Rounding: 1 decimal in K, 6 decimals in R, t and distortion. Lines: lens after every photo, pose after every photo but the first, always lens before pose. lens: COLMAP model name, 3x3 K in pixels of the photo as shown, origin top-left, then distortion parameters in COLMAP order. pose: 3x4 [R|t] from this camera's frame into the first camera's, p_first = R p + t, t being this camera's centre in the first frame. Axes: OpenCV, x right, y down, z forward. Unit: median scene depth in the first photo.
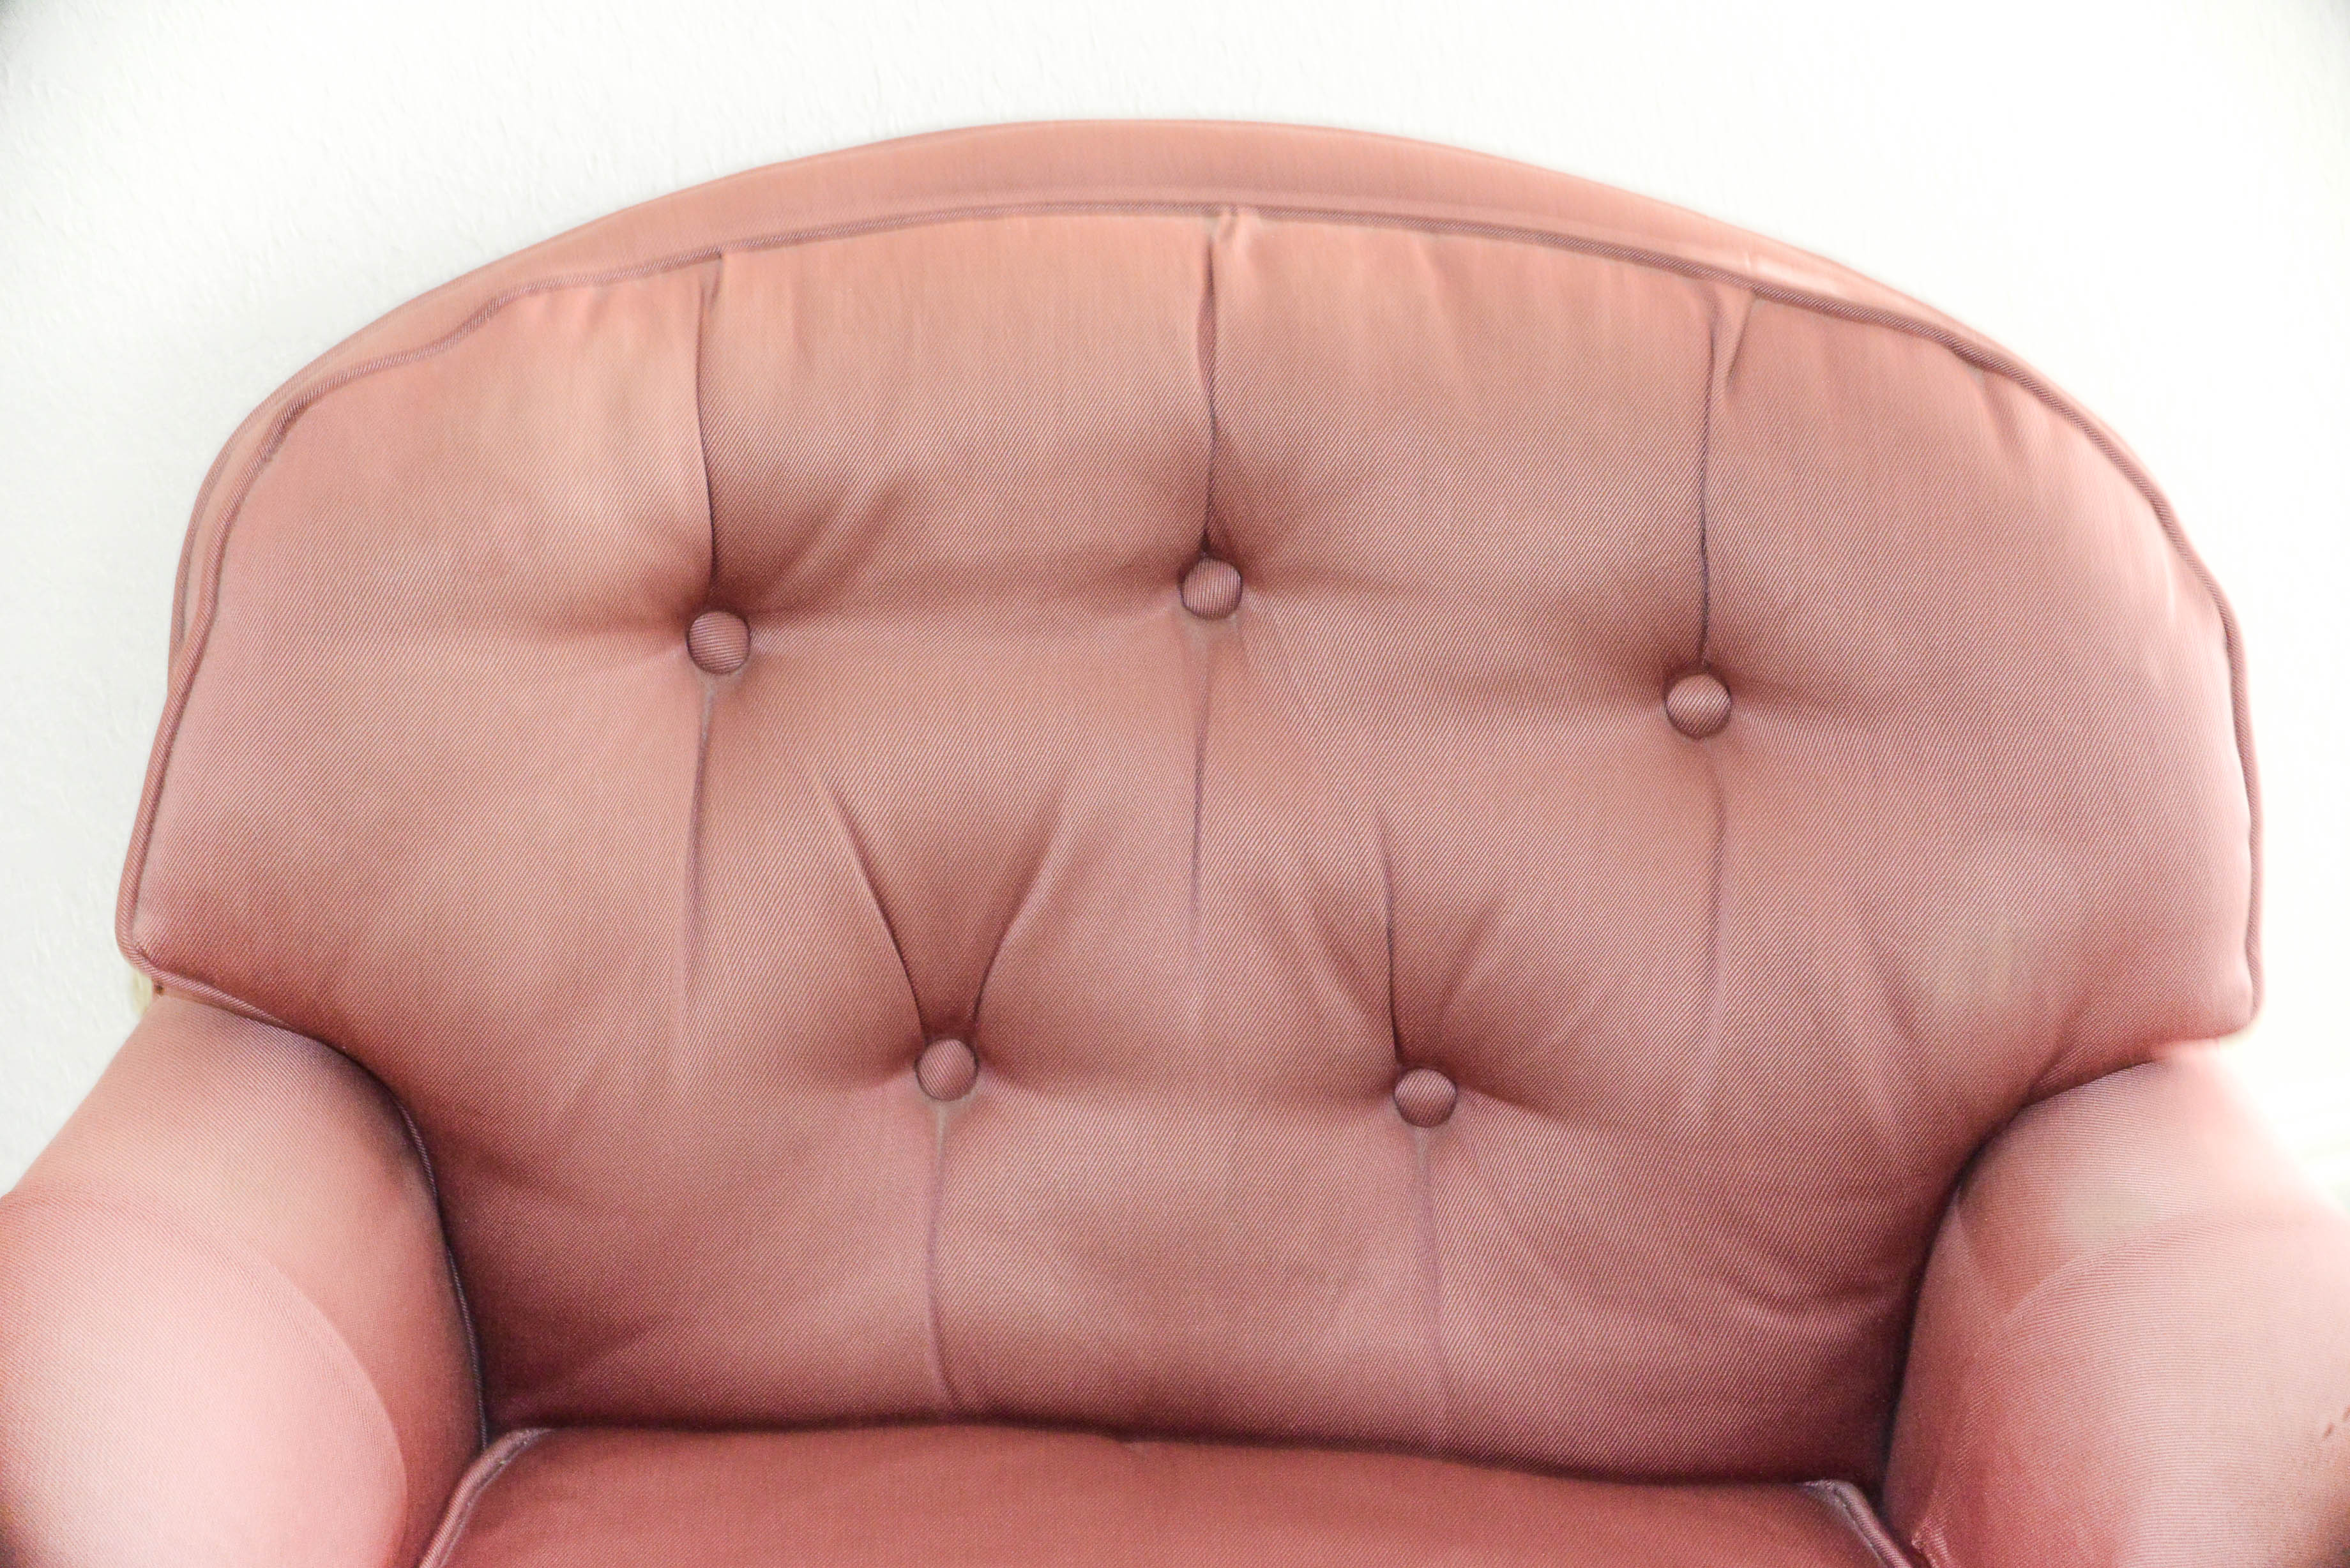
lens RADIAL K [[3469.3, 0, 1175.0], [0, 3469.3, 784.0], [0, 0, 1]] dist [0.025727, 0.090071]
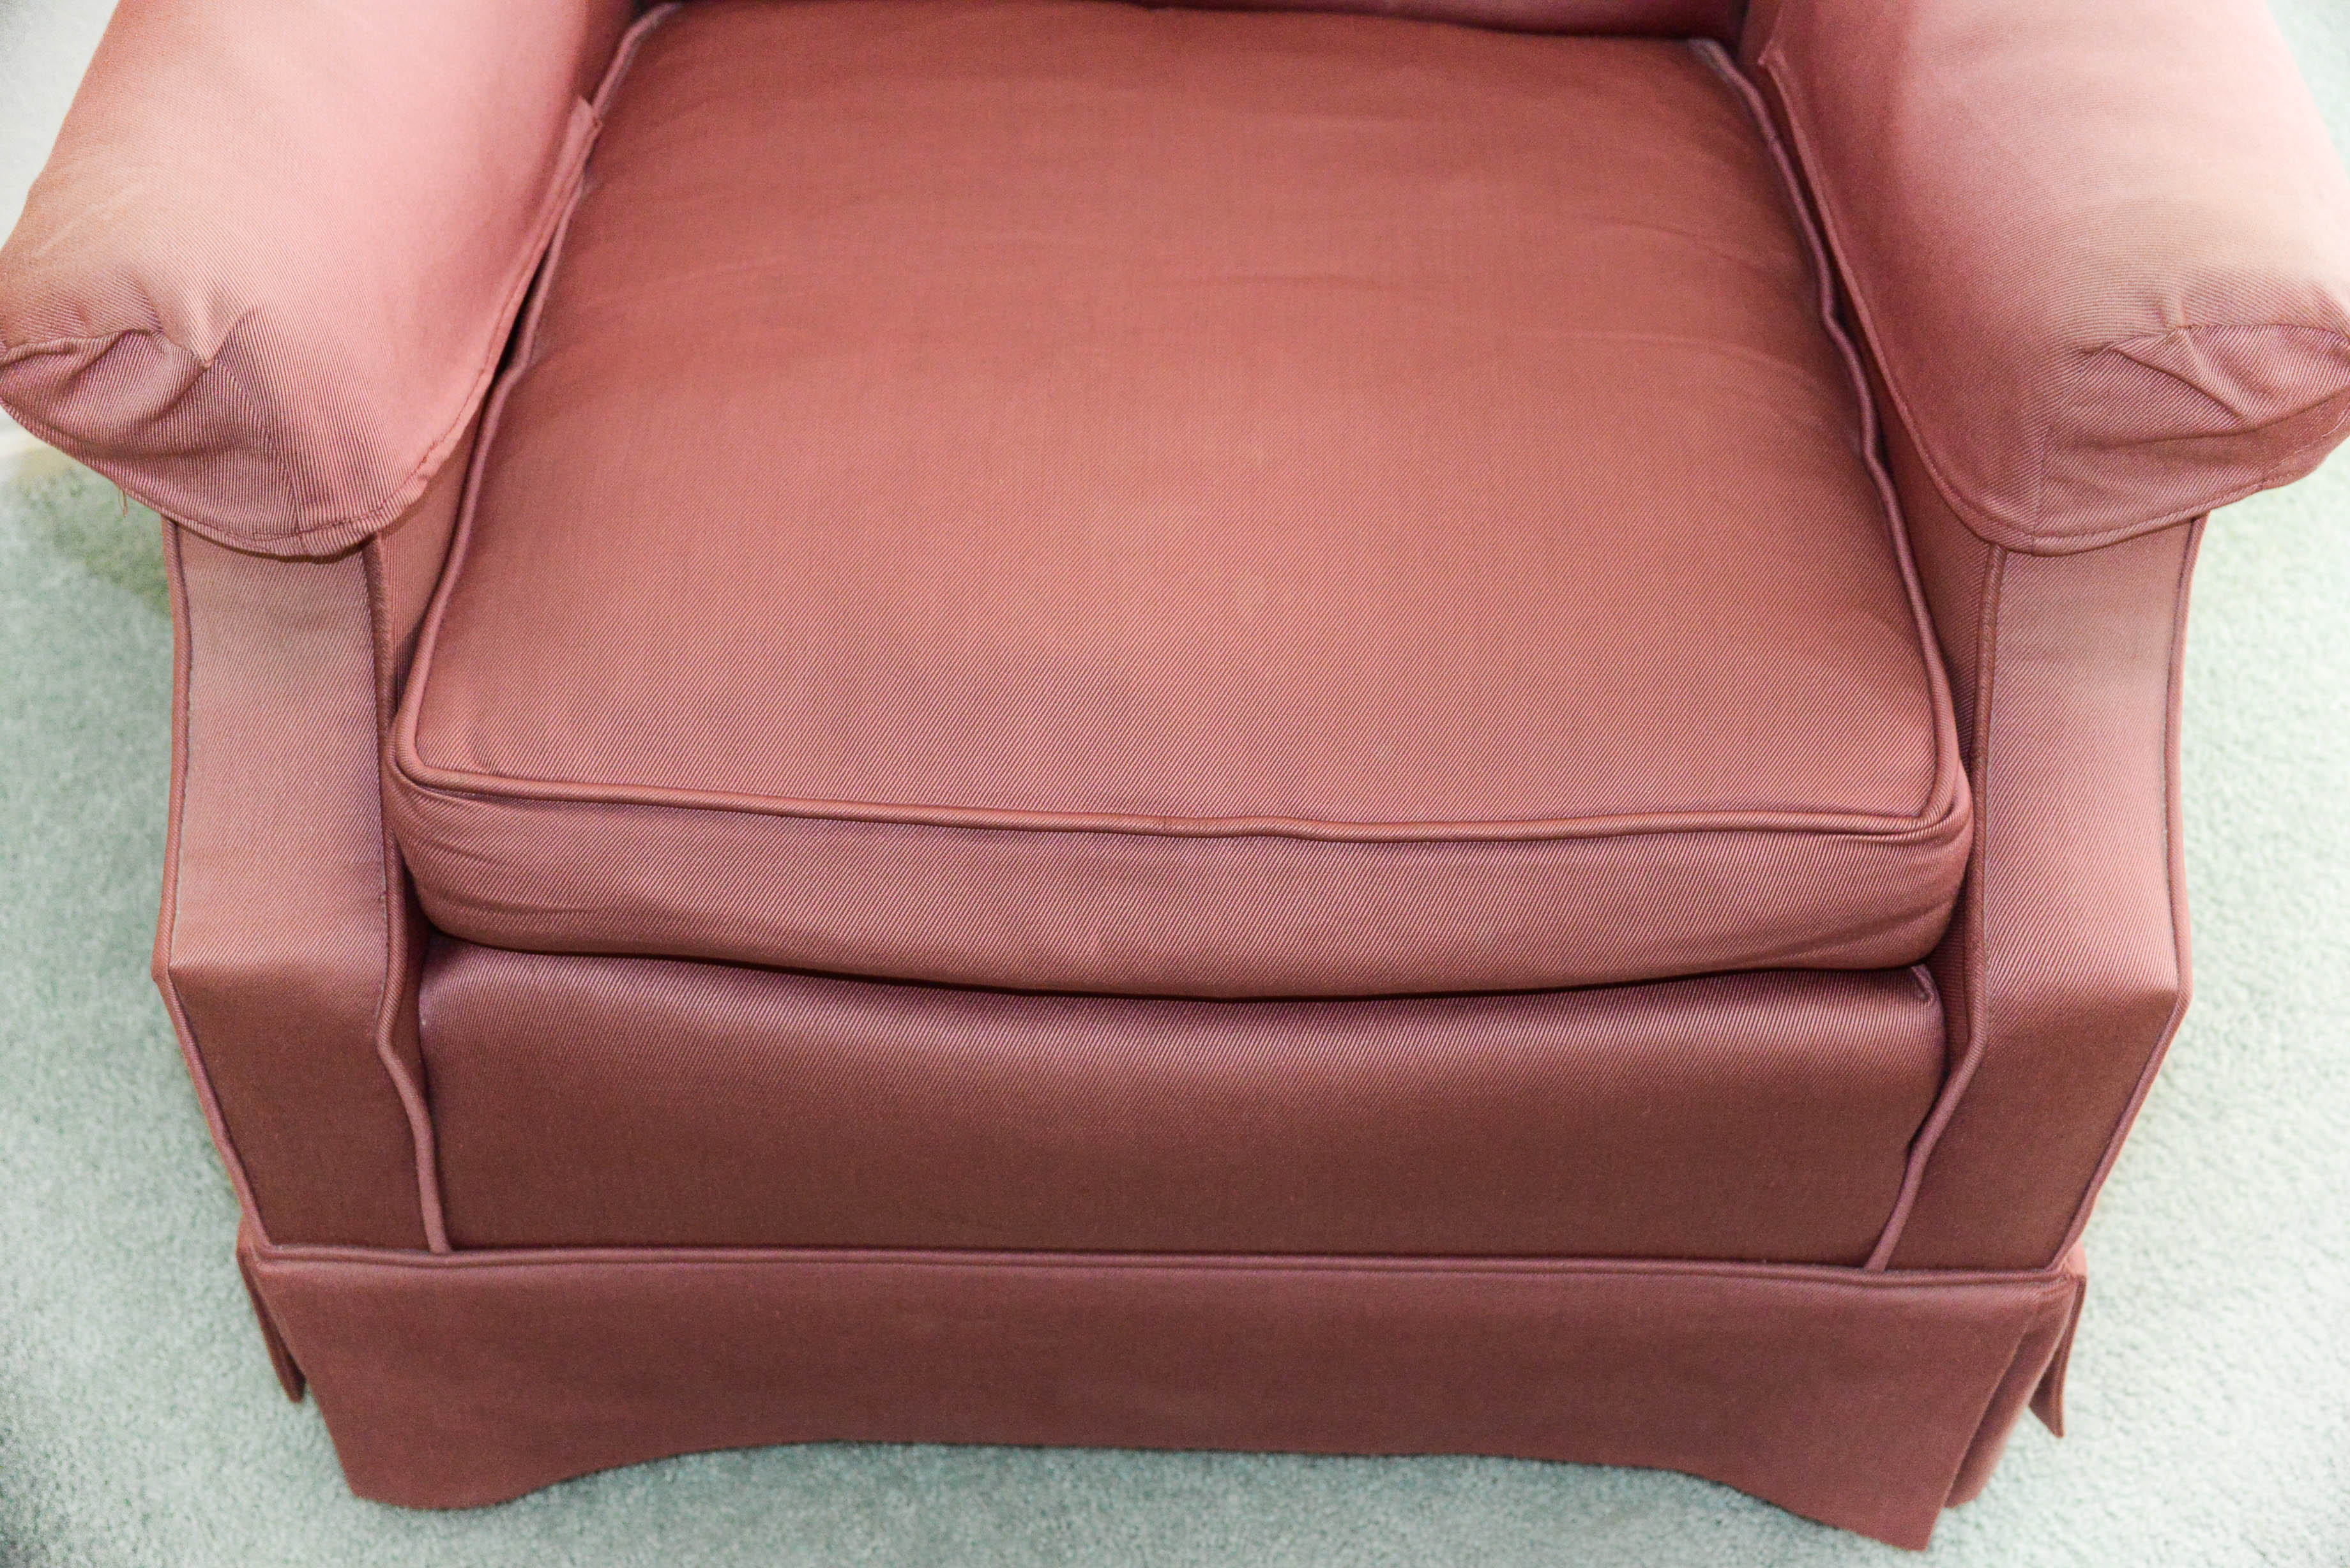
lens RADIAL K [[2933.4, 0, 1175.0], [0, 2933.4, 784.0], [0, 0, 1]] dist [0.022358, 0.032573]
pose [[0.999976, -0.004142, 0.005509, -0.010850], [0.002378, 0.957522, 0.288349, 0.155757], [-0.006469, -0.288329, 0.957509, -0.113638]]
